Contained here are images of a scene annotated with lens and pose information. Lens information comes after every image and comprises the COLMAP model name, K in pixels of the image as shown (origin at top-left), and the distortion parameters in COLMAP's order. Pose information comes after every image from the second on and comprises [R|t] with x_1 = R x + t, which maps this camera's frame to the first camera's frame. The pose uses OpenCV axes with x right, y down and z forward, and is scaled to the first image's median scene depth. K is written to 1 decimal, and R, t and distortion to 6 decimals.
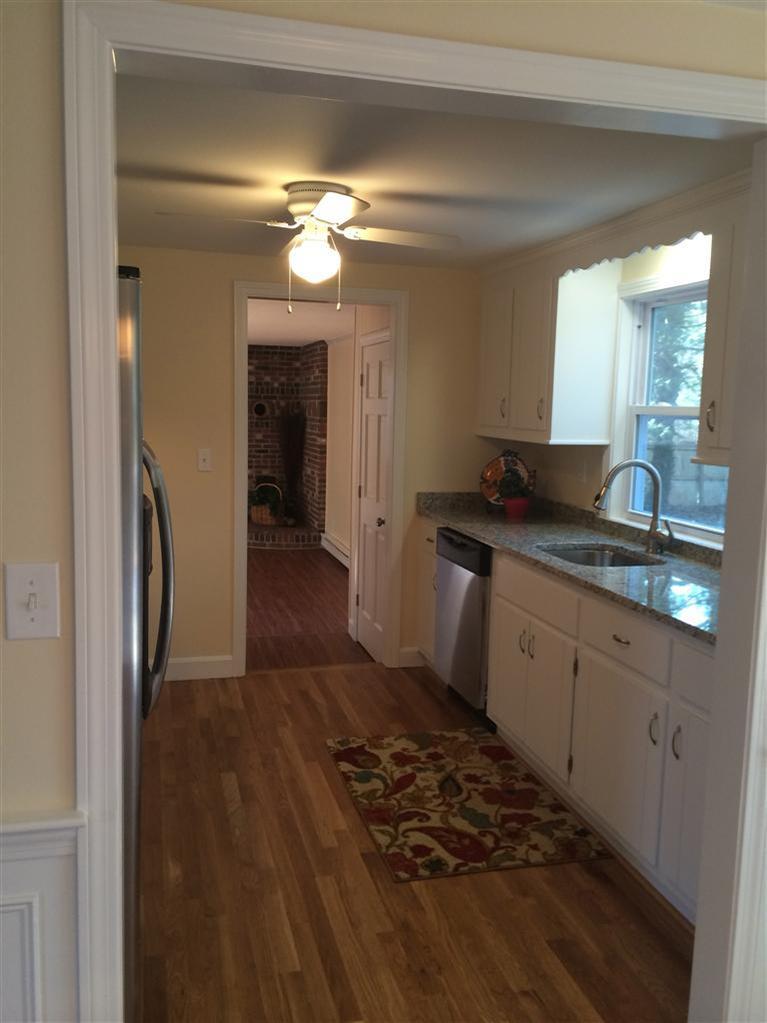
lens RADIAL K [[875.4, 0, 379.8], [0, 875.4, 509.4], [0, 0, 1]] dist [0.078024, -0.104751]
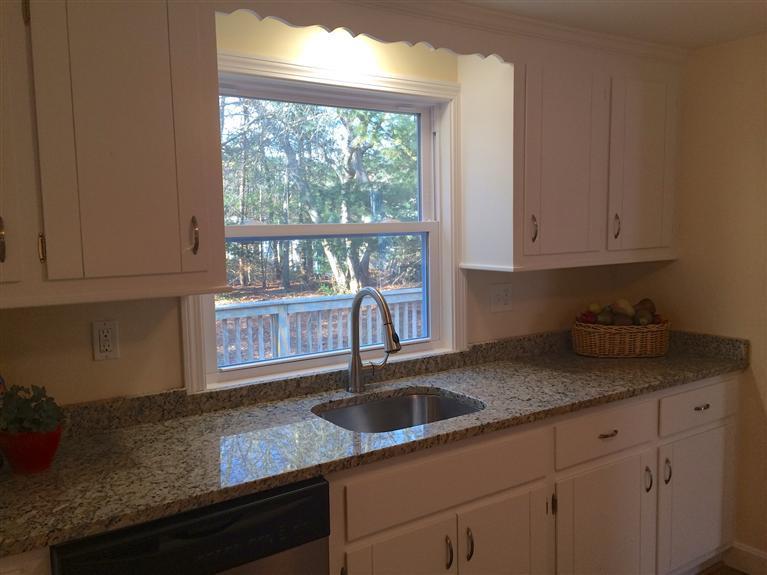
lens RADIAL K [[656.4, 0, 383.6], [0, 656.4, 286.9], [0, 0, 1]] dist [0.078024, -0.104751]
pose [[-0.340205, -0.106612, 0.934288, -0.266000], [0.123570, 0.979868, 0.156809, -0.135884], [-0.932197, 0.168797, -0.320182, 1.049583]]
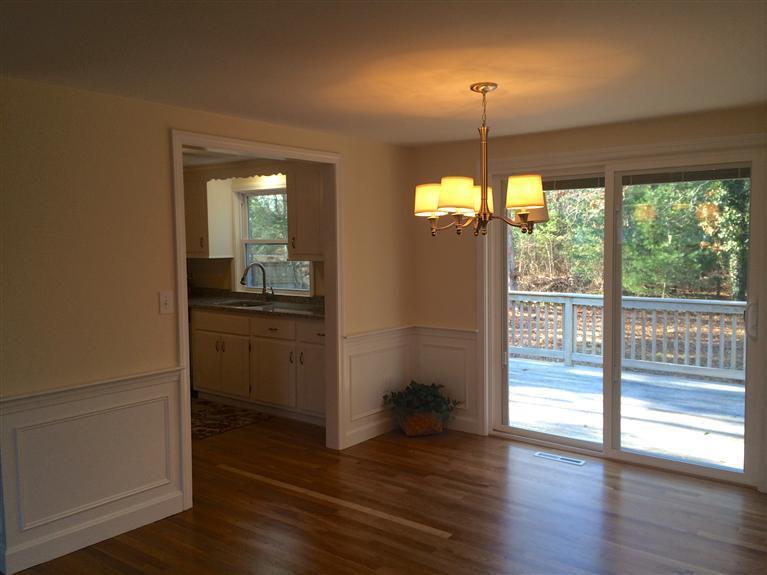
lens RADIAL K [[656.4, 0, 381.0], [0, 656.4, 285.1], [0, 0, 1]] dist [0.078024, -0.104751]
pose [[0.798991, -0.071166, 0.597117, -0.435205], [0.099533, 0.994927, -0.014605, 0.054729], [-0.593049, 0.071102, 0.802021, -0.528030]]
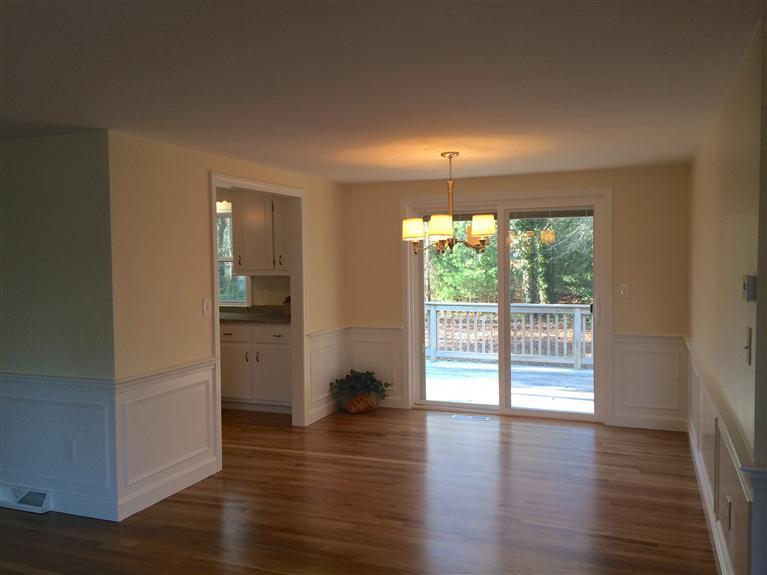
lens RADIAL K [[656.4, 0, 387.9], [0, 656.4, 285.9], [0, 0, 1]] dist [0.078024, -0.104751]
pose [[0.582082, -0.064499, 0.810568, -0.866394], [0.120766, 0.992651, -0.007737, 0.047236], [-0.804112, 0.102393, 0.585593, -0.554578]]
